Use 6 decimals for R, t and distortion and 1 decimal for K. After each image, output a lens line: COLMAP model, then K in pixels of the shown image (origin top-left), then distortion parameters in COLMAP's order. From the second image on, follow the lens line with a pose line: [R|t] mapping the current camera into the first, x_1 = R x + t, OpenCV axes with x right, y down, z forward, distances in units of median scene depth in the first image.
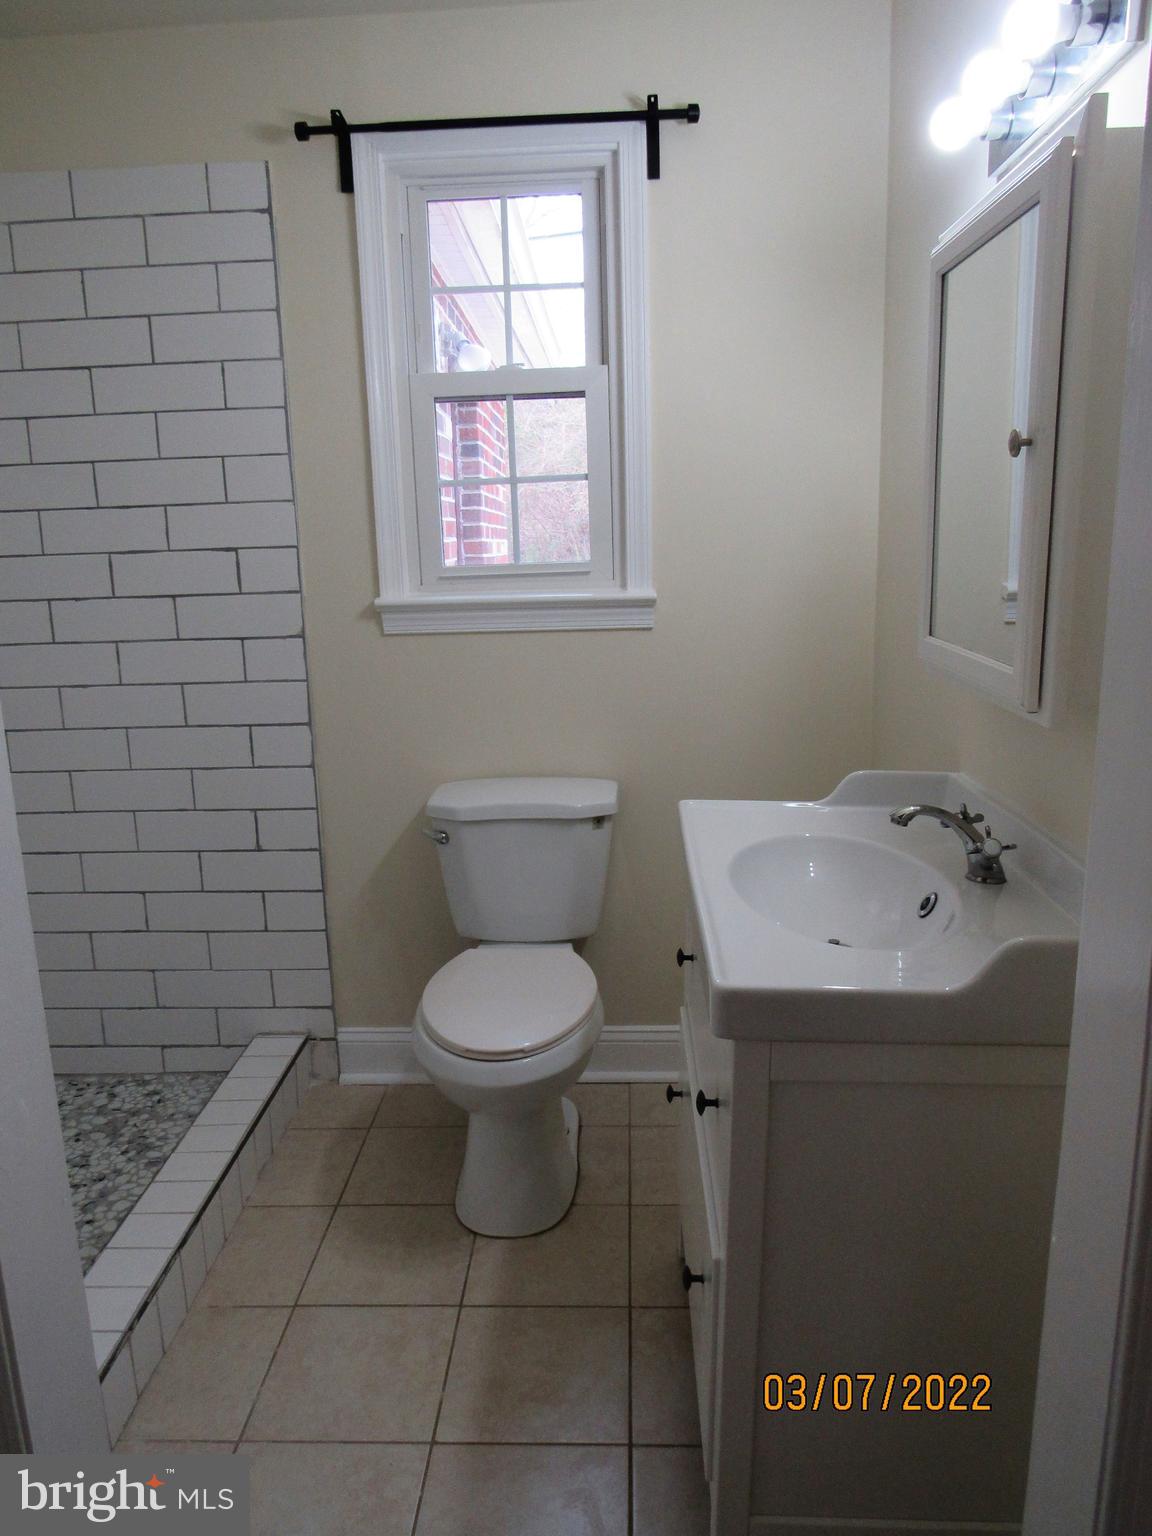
lens RADIAL K [[1103.3, 0, 576.0], [0, 1103.3, 768.0], [0, 0, 1]] dist [-0.019848, -0.008015]
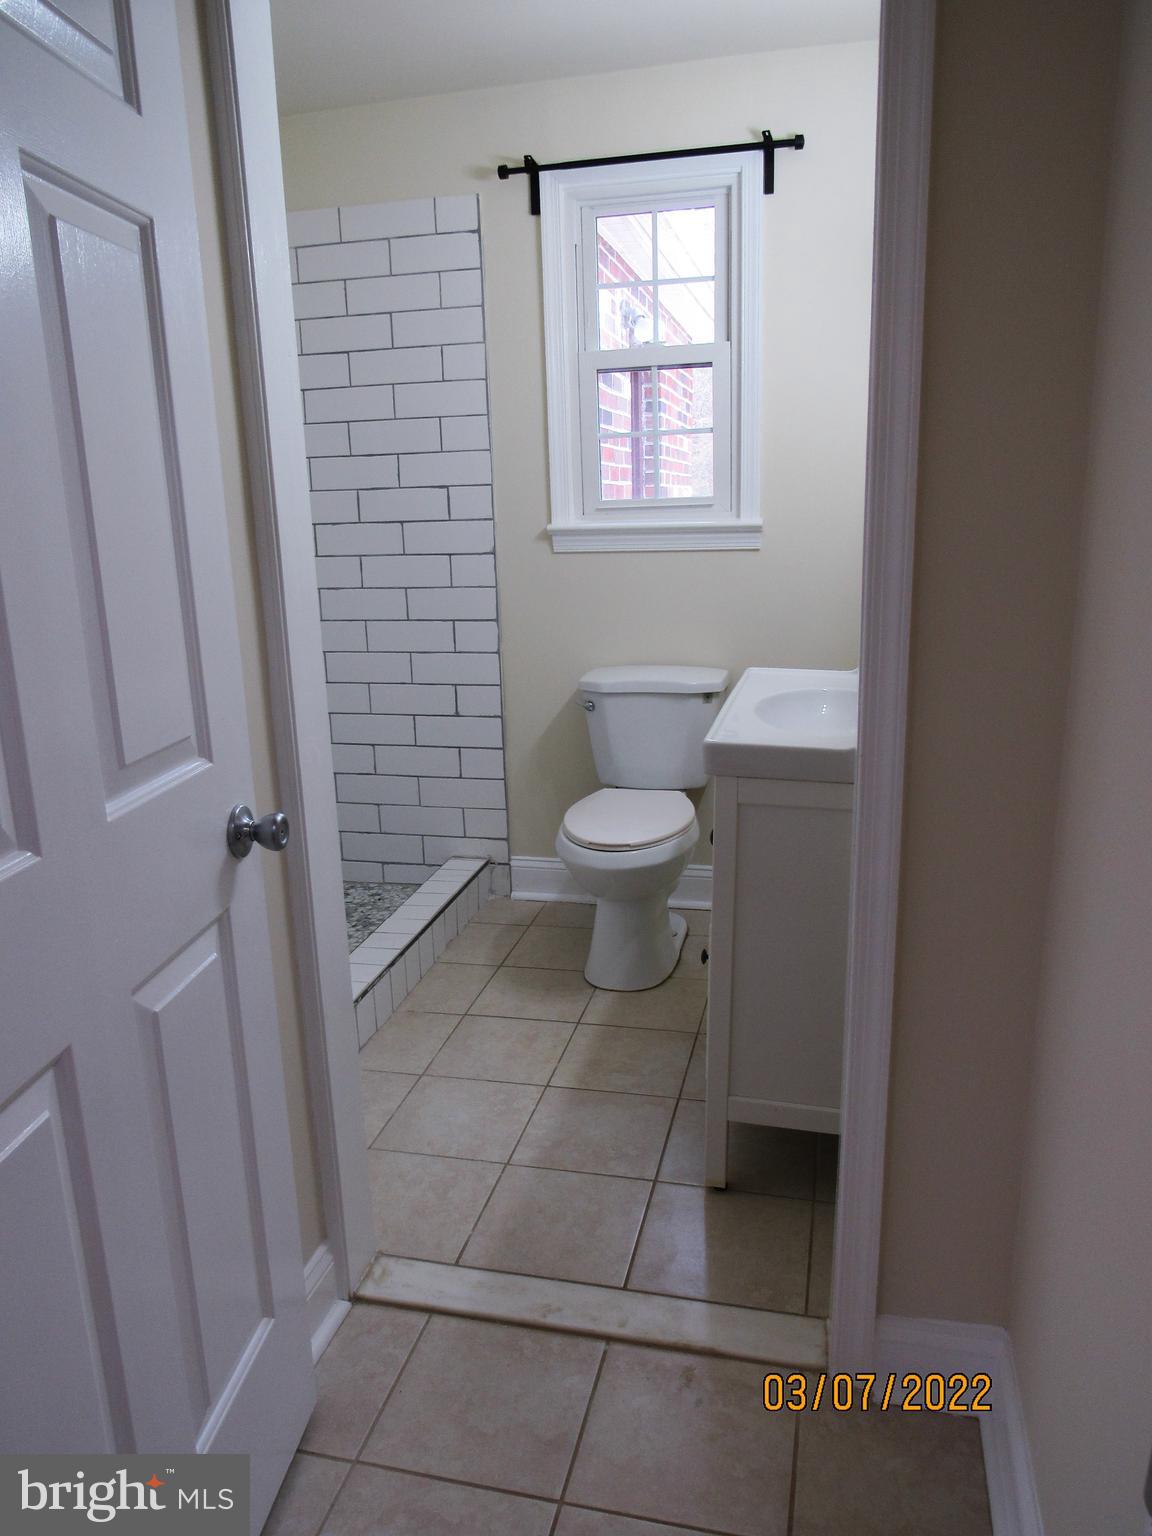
lens RADIAL K [[1103.3, 0, 576.0], [0, 1103.3, 768.0], [0, 0, 1]] dist [-0.019848, -0.008015]
pose [[0.981024, 0.046422, -0.188248, 0.113820], [-0.038779, 0.998275, 0.044084, 0.078643], [0.189969, -0.035947, 0.981132, -0.301615]]
